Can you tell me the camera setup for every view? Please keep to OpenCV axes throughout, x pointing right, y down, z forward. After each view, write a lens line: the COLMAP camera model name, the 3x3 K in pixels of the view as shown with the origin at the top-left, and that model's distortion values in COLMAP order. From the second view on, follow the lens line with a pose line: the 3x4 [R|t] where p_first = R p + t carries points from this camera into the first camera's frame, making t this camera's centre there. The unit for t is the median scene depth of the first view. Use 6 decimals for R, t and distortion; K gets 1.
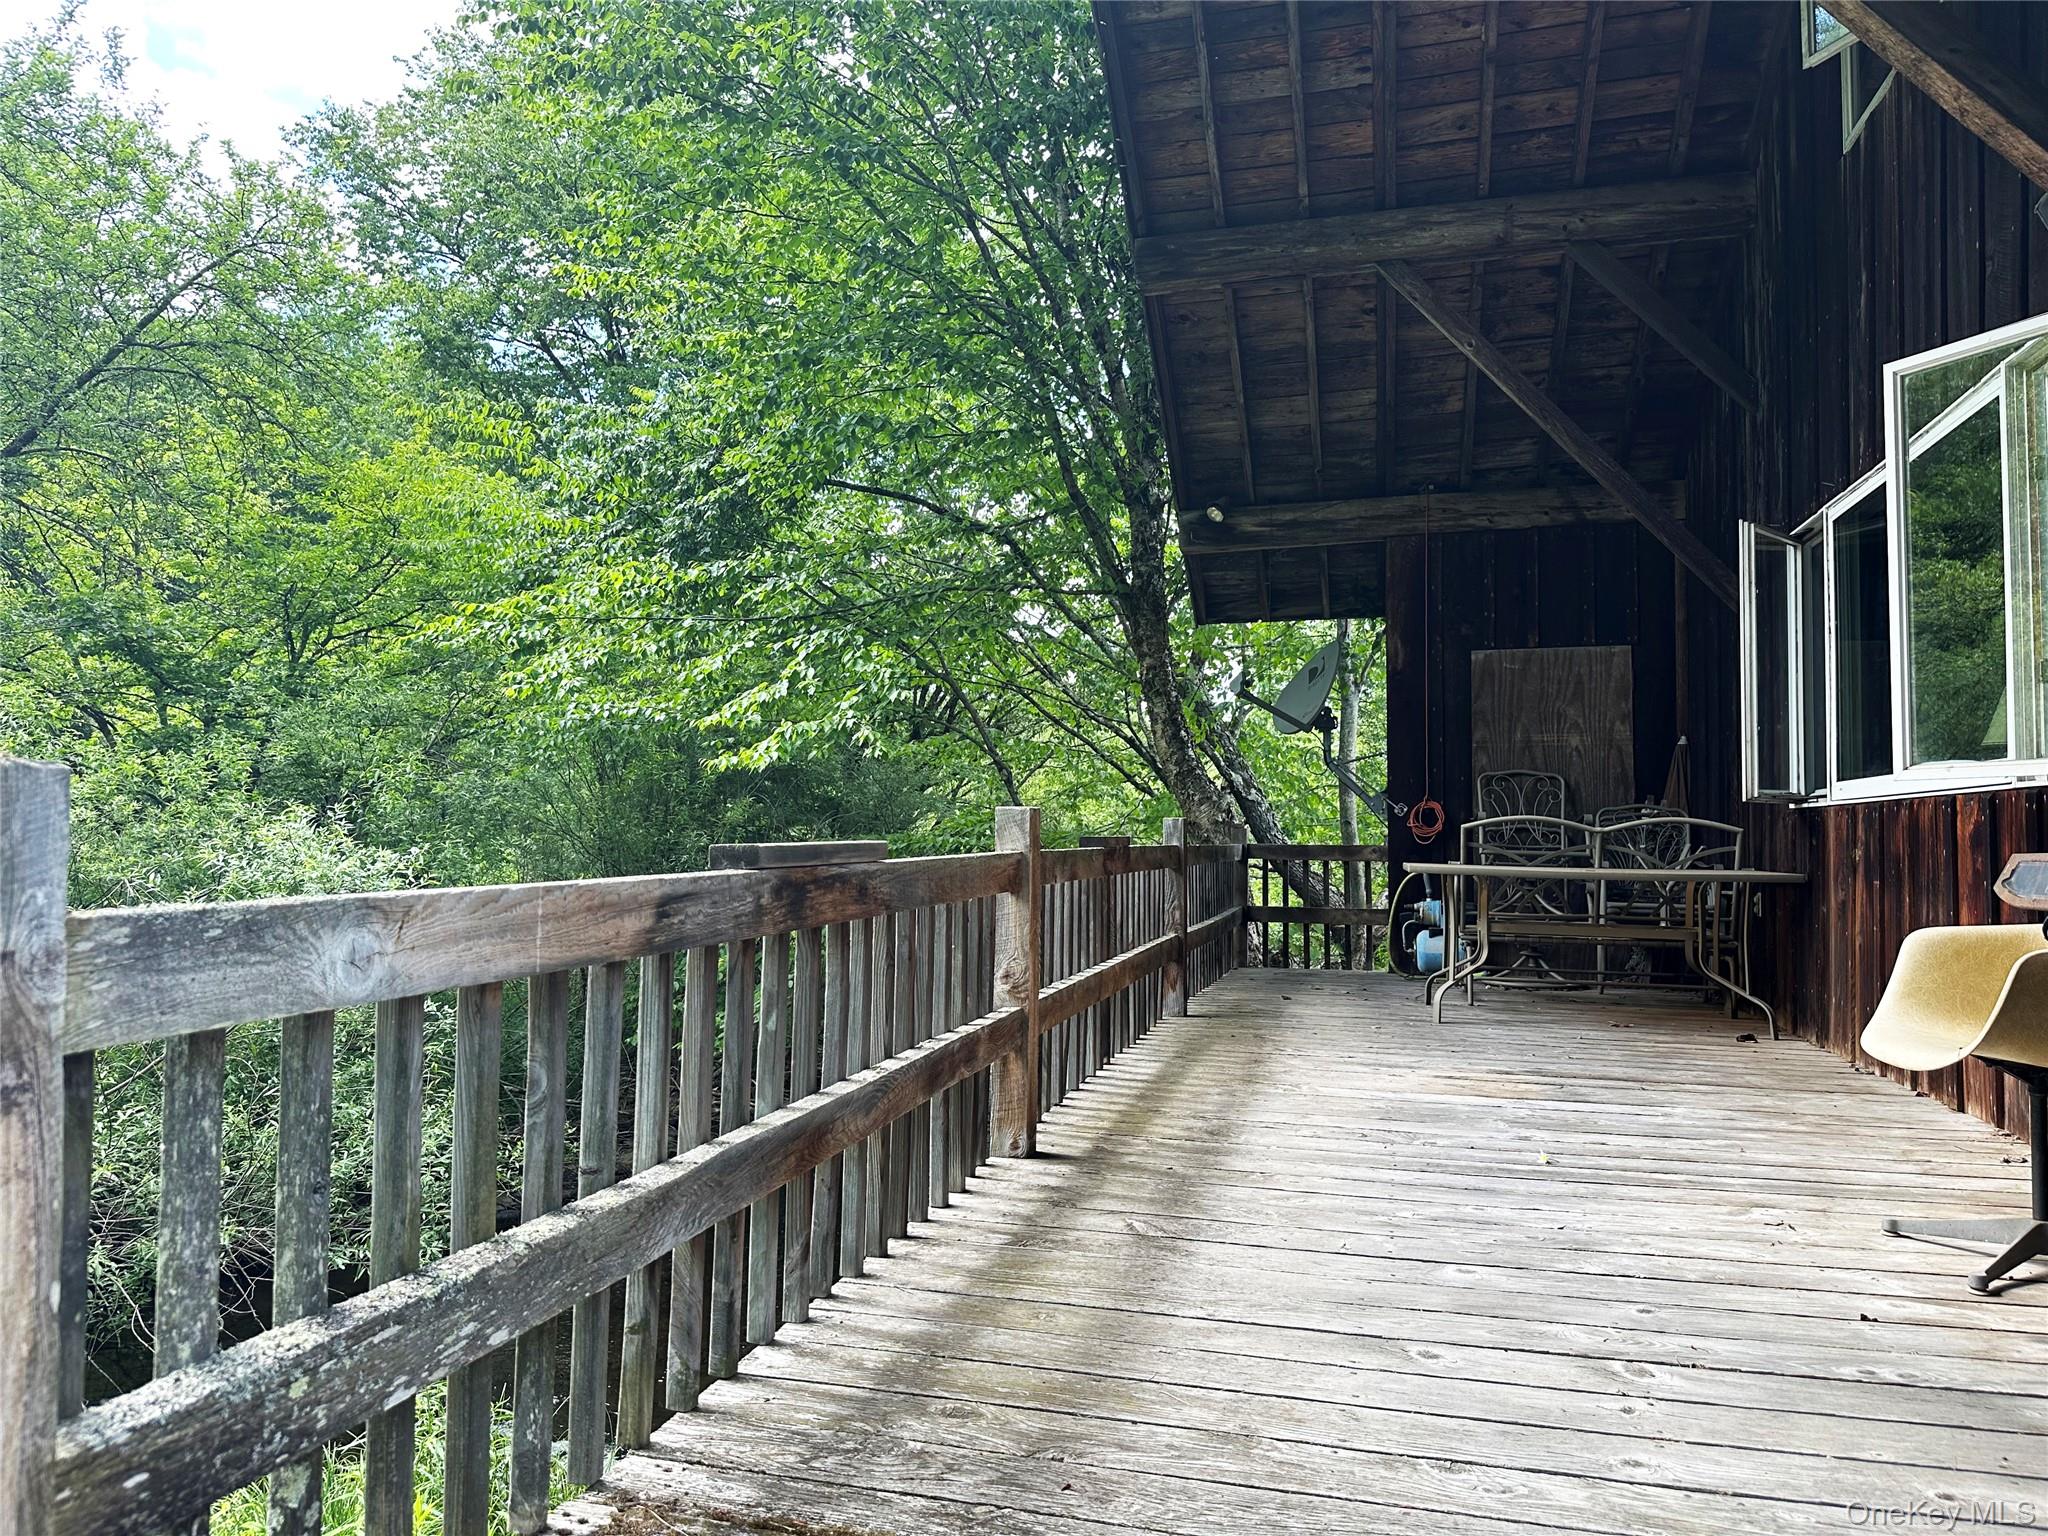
lens RADIAL K [[1422.7, 0, 1024.9], [0, 1422.7, 760.1], [0, 0, 1]] dist [0.096893, -0.147010]
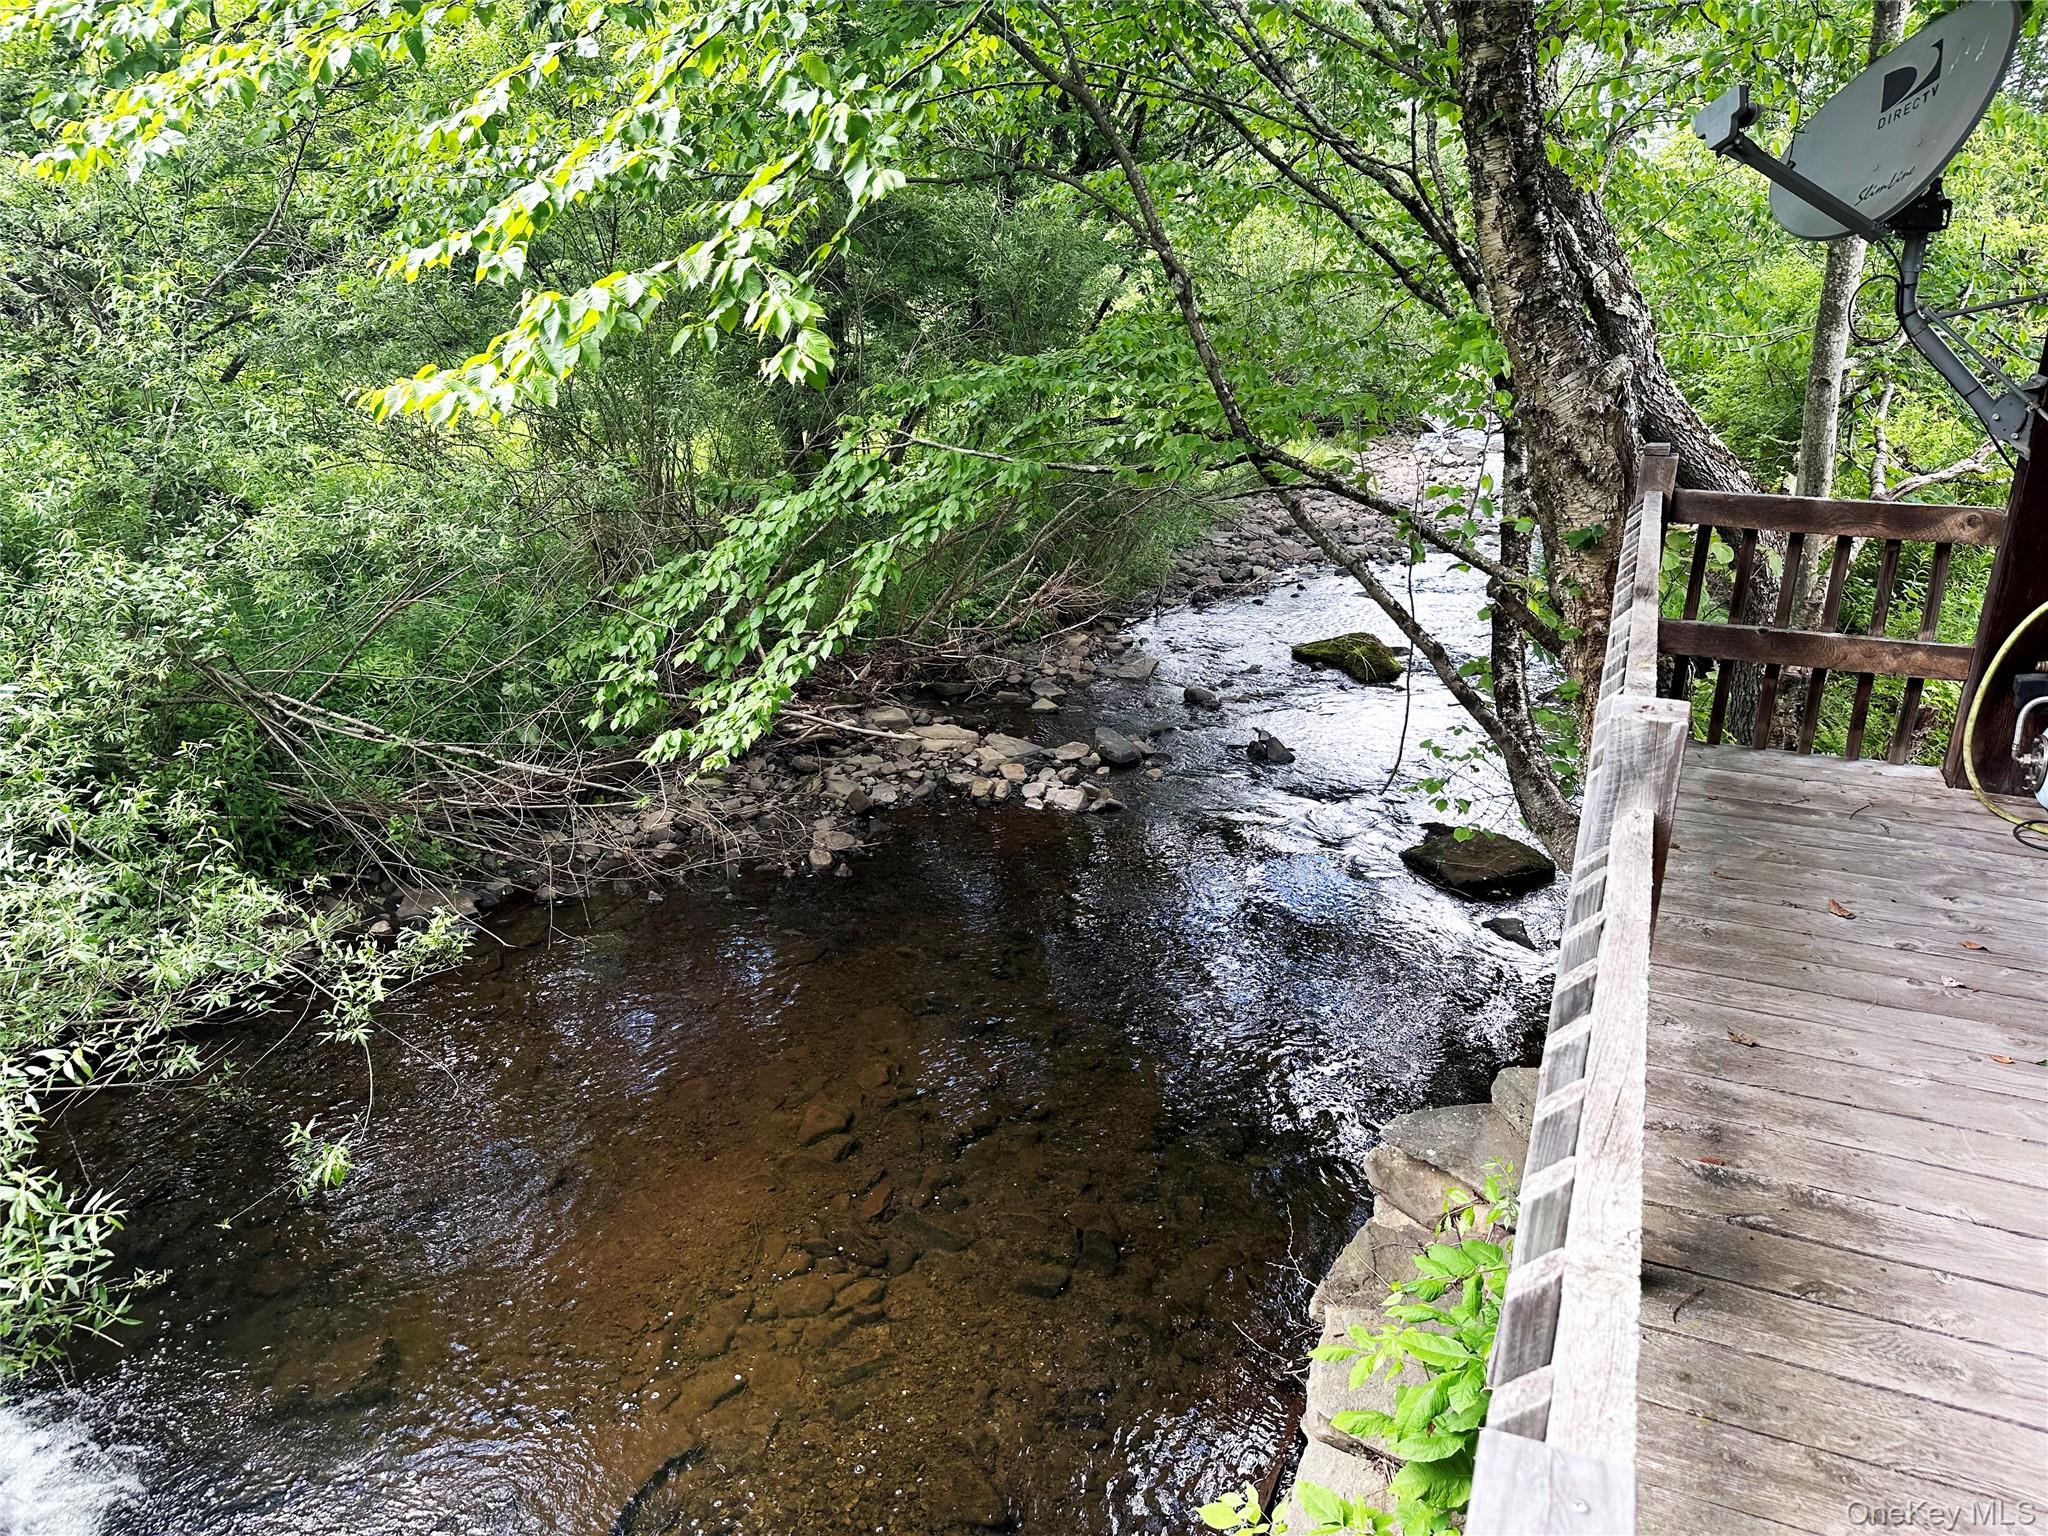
lens RADIAL K [[1422.7, 0, 1024.9], [0, 1422.7, 760.1], [0, 0, 1]] dist [0.096893, -0.147010]
pose [[0.990818, 0.047729, -0.126494, 0.007361], [0.006349, 0.918156, 0.396167, -0.045028], [0.135050, -0.393333, 0.909423, 0.449951]]
